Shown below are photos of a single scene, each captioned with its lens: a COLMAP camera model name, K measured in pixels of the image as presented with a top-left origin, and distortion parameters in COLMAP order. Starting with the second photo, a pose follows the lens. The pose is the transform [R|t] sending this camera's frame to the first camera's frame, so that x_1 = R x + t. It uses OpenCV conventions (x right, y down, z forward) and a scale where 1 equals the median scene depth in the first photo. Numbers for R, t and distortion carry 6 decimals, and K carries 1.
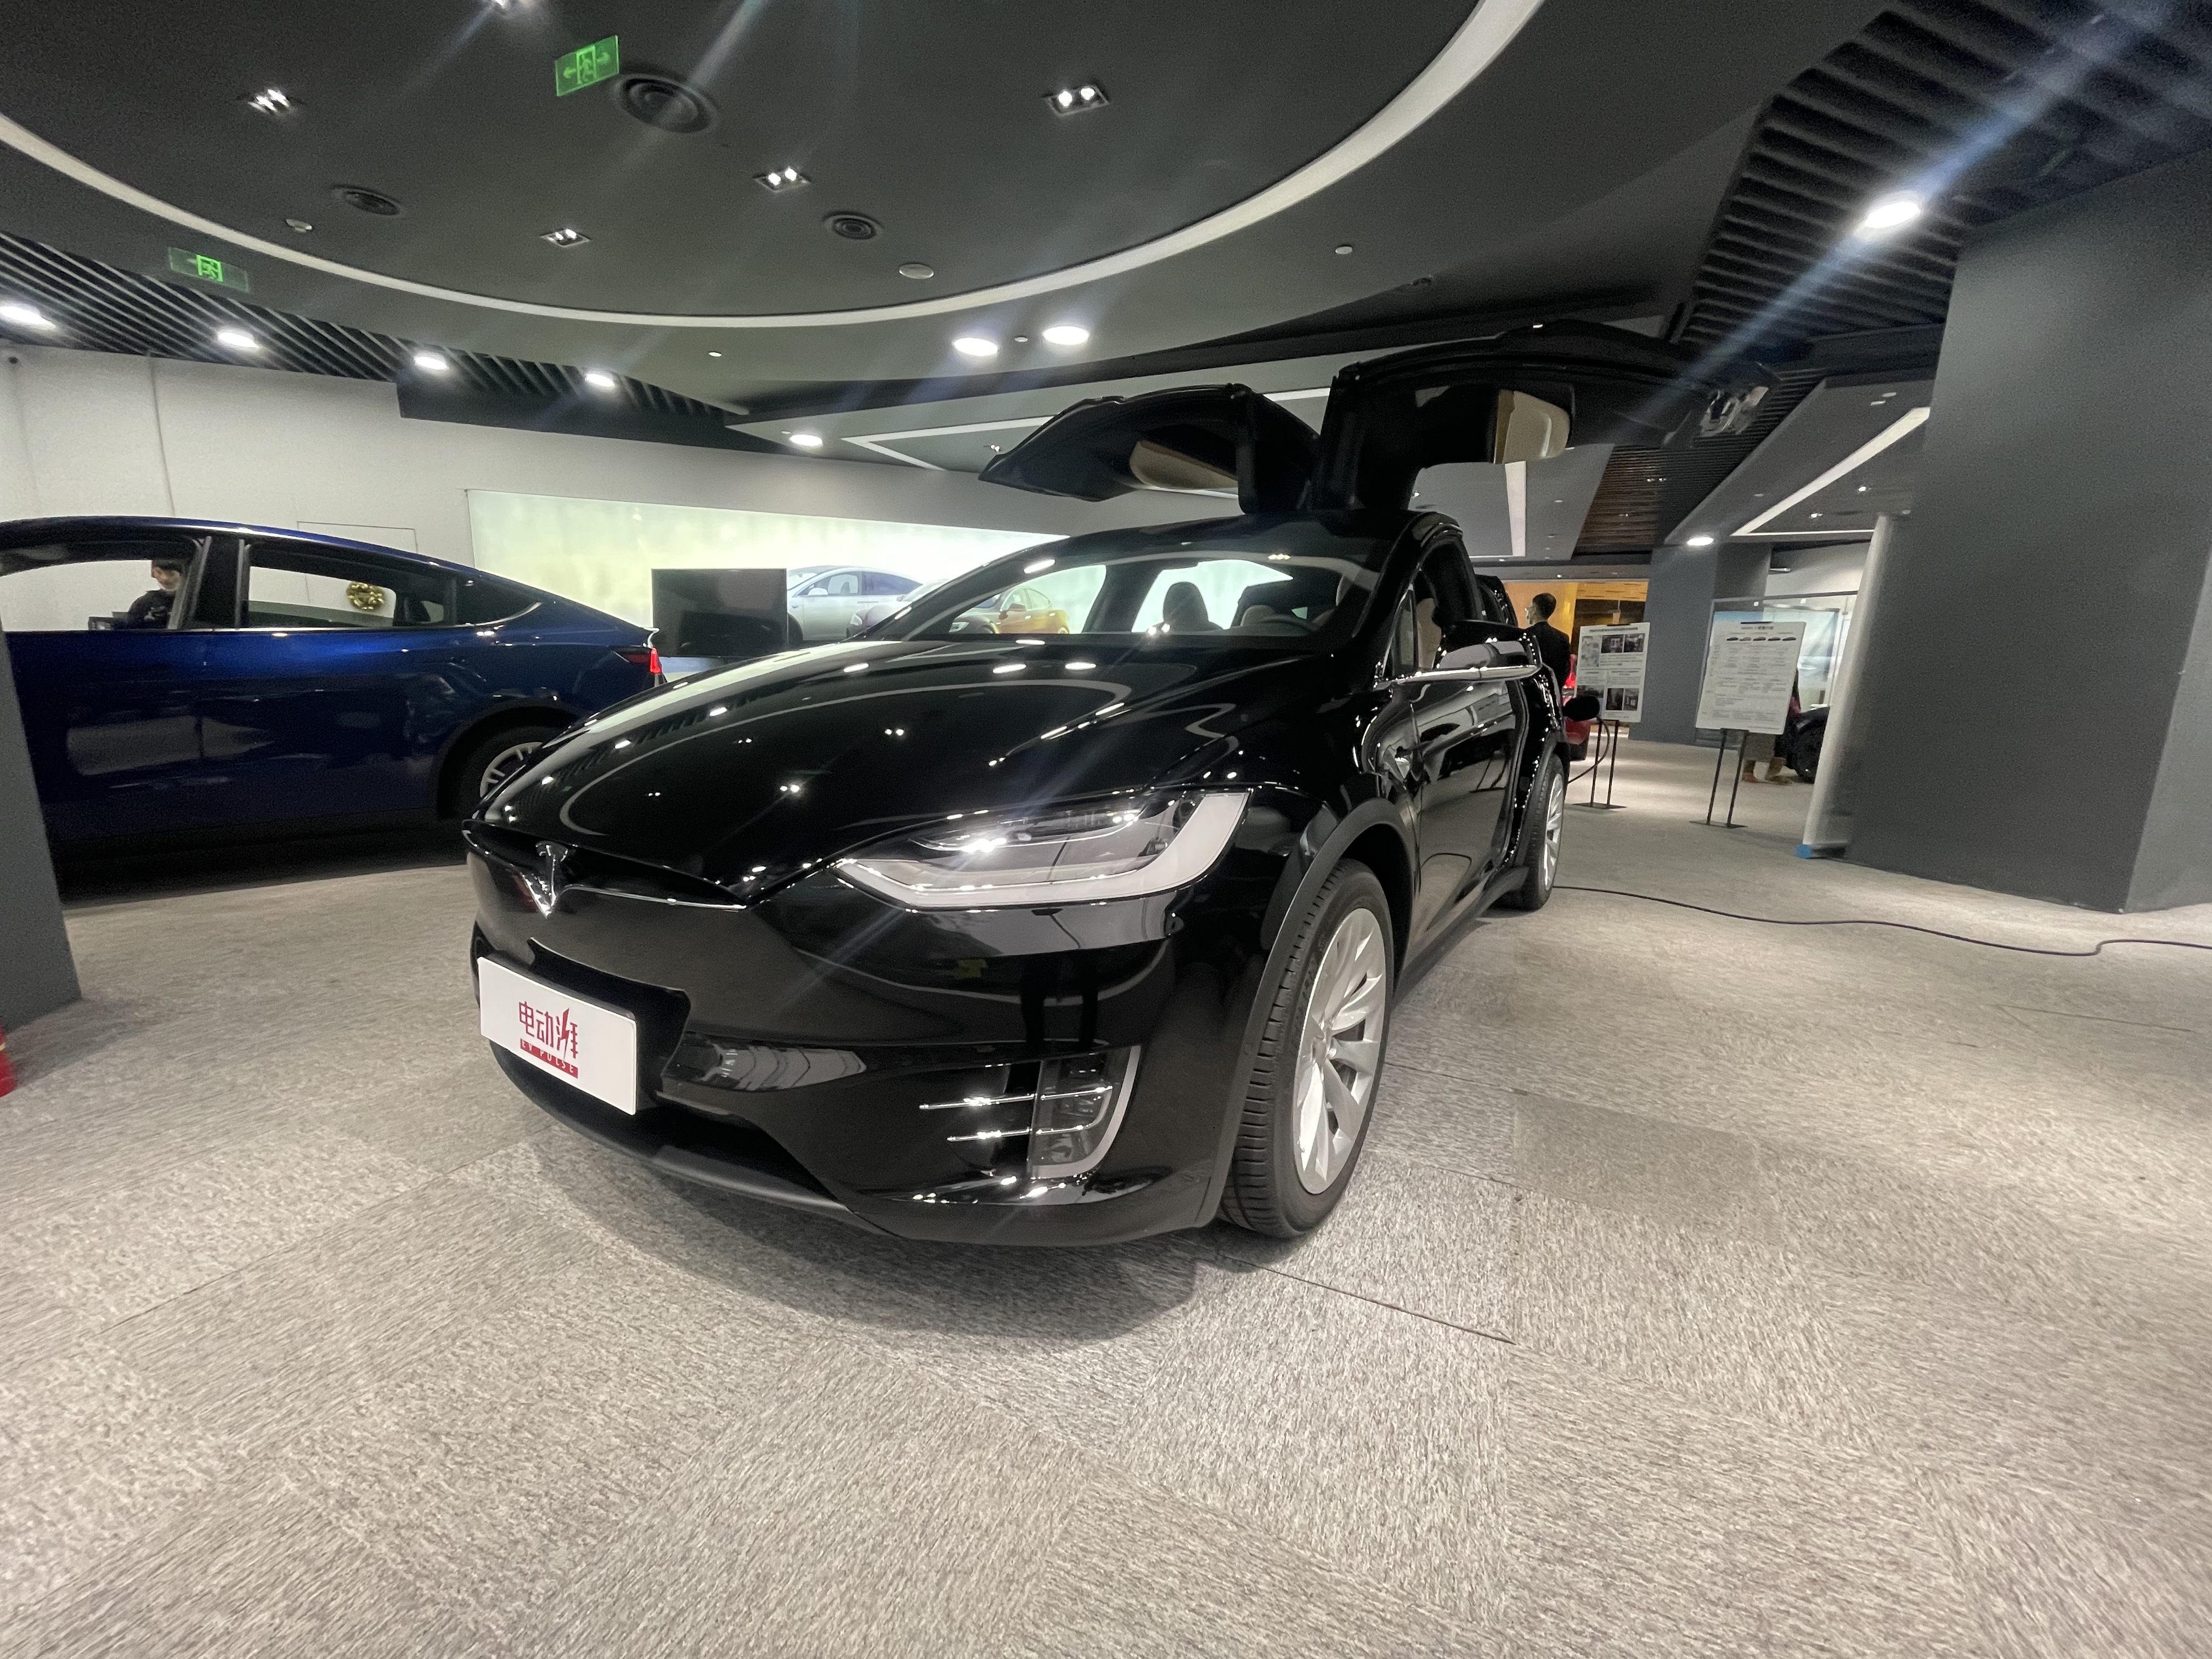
lens RADIAL K [[880.6, 0, 1104.8], [0, 880.6, 844.8], [0, 0, 1]] dist [-0.002585, -0.000213]
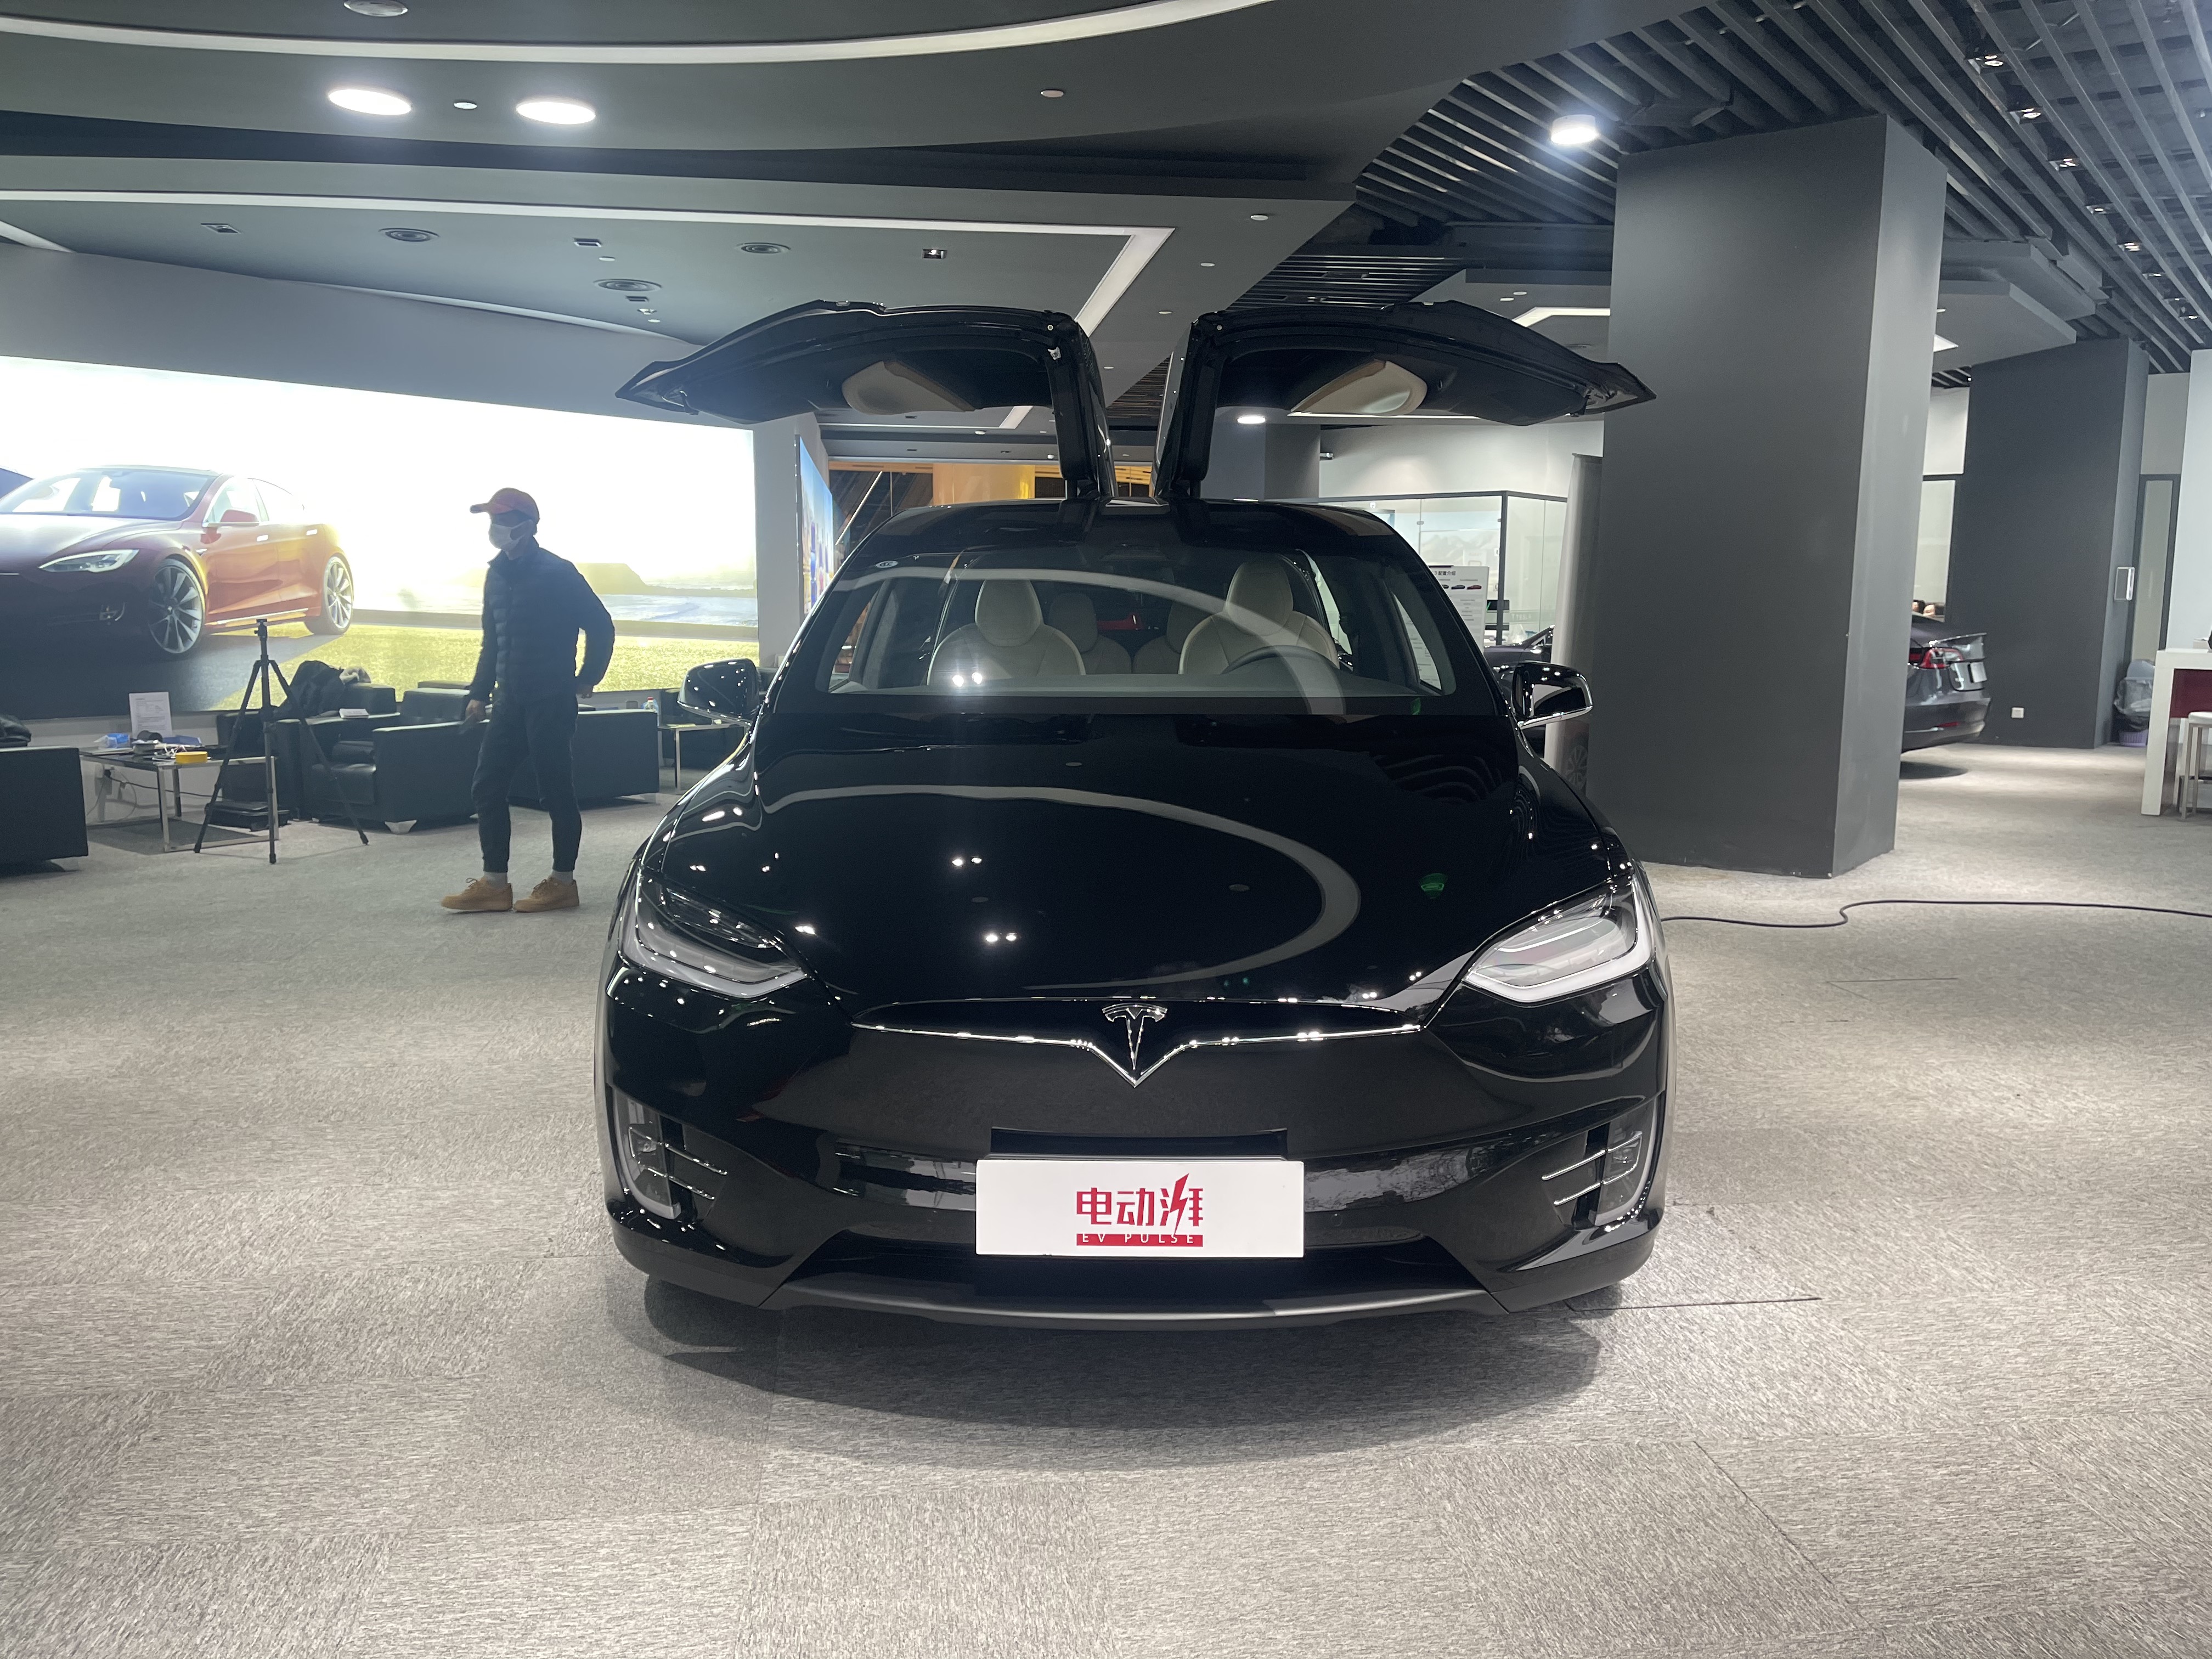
lens RADIAL K [[1657.3, 0, 1096.4], [0, 1657.3, 840.1], [0, 0, 1]] dist [0.075029, -0.094323]
pose [[0.843729, -0.103803, 0.526637, -1.214832], [0.124357, 0.992231, -0.003660, -0.136115], [-0.522165, 0.068579, 0.850083, -0.382953]]
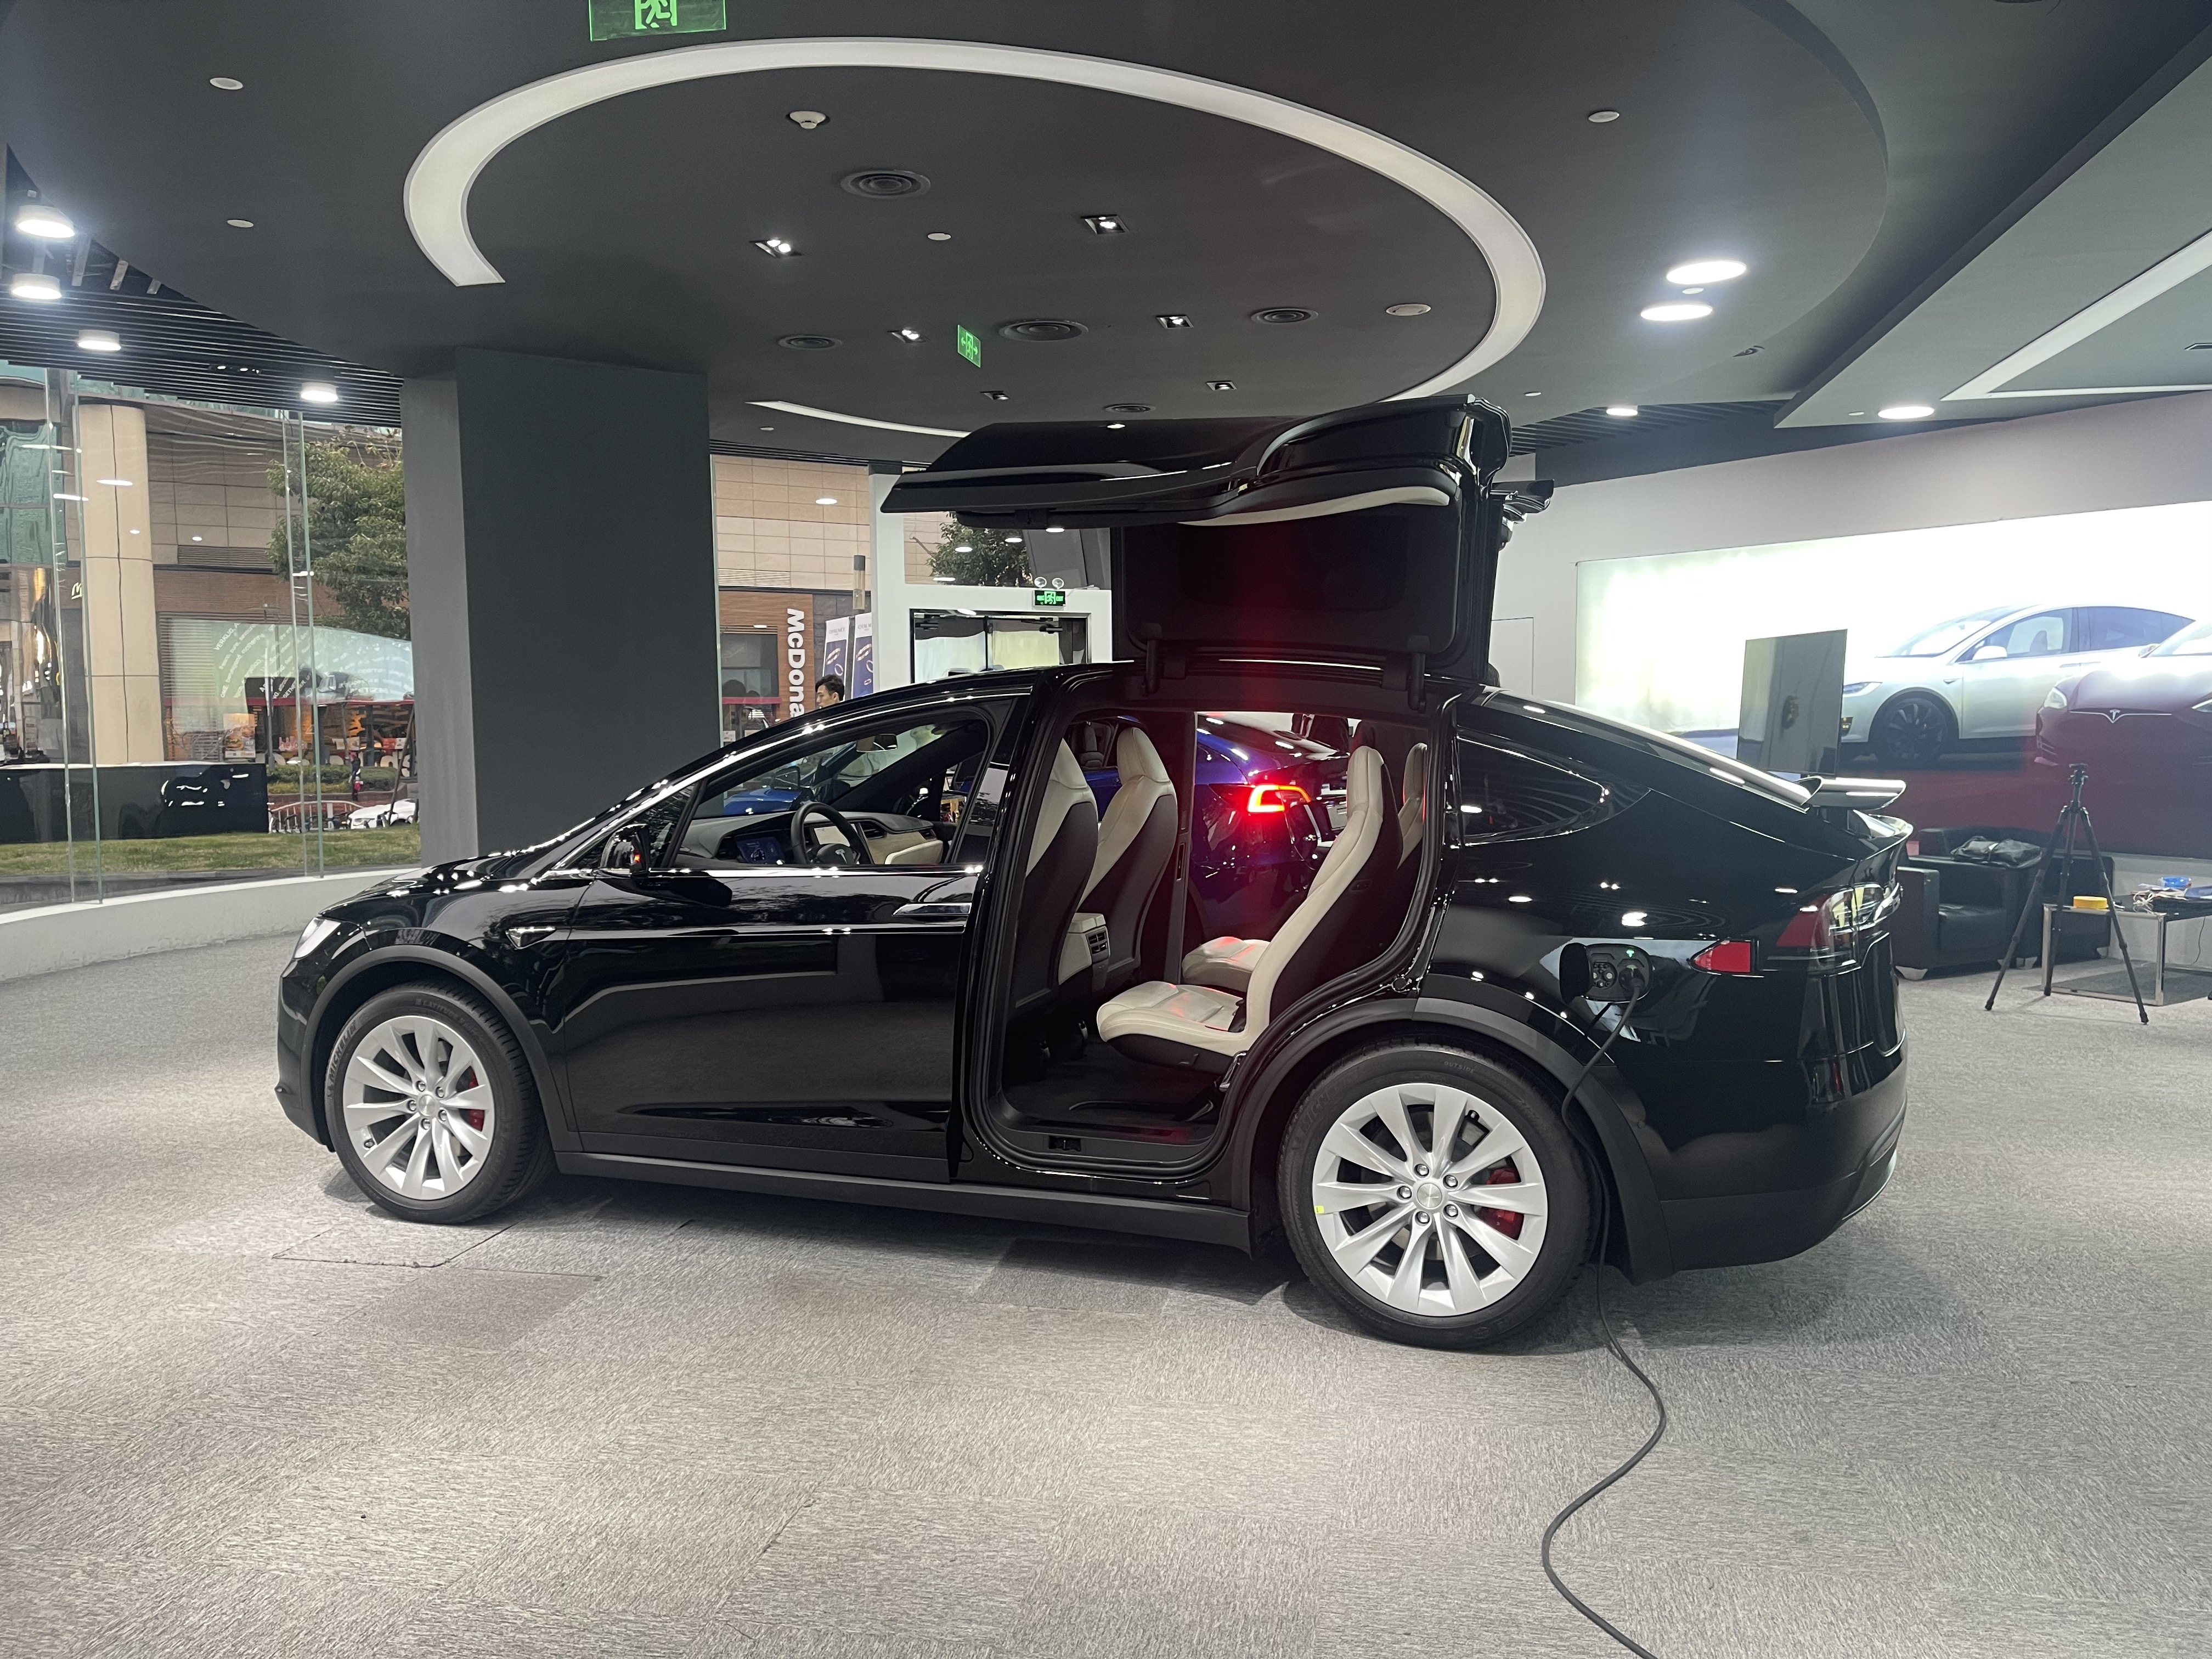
lens RADIAL K [[1657.3, 0, 1113.3], [0, 1657.3, 822.6], [0, 0, 1]] dist [0.075029, -0.094323]
pose [[0.235130, 0.039539, -0.971159, 3.207075], [-0.178621, 0.983913, -0.003188, -0.440153], [0.955410, 0.174219, 0.238409, 1.314040]]
